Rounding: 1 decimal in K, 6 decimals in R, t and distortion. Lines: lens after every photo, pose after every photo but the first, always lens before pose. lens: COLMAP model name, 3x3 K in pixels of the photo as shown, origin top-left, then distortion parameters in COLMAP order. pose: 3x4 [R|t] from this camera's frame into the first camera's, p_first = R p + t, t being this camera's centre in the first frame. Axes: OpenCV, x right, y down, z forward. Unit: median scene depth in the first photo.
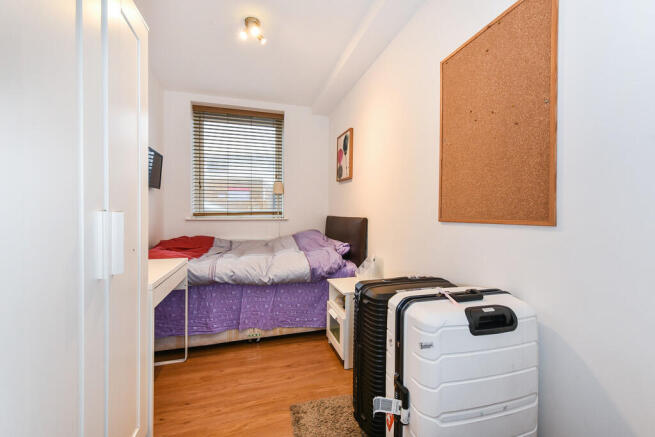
lens RADIAL K [[268.1, 0, 331.3], [0, 268.1, 214.5], [0, 0, 1]] dist [-0.024916, -0.001240]
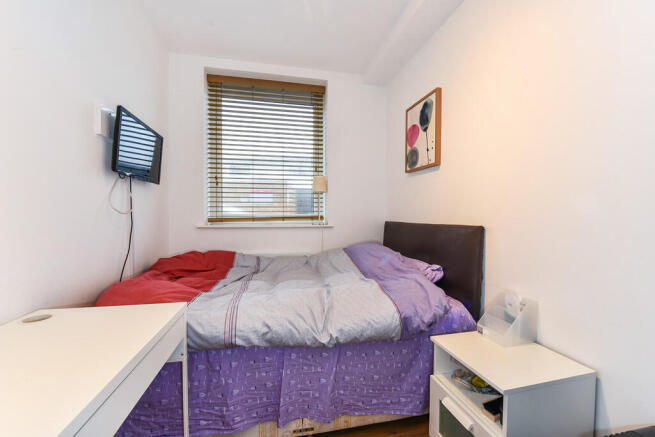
lens RADIAL K [[268.1, 0, 329.9], [0, 268.1, 222.5], [0, 0, 1]] dist [-0.024916, -0.001240]
pose [[0.996791, 0.000310, -0.080050, -0.147836], [0.001061, 0.999853, 0.017088, -0.006478], [0.080043, -0.017118, 0.996644, 0.351327]]
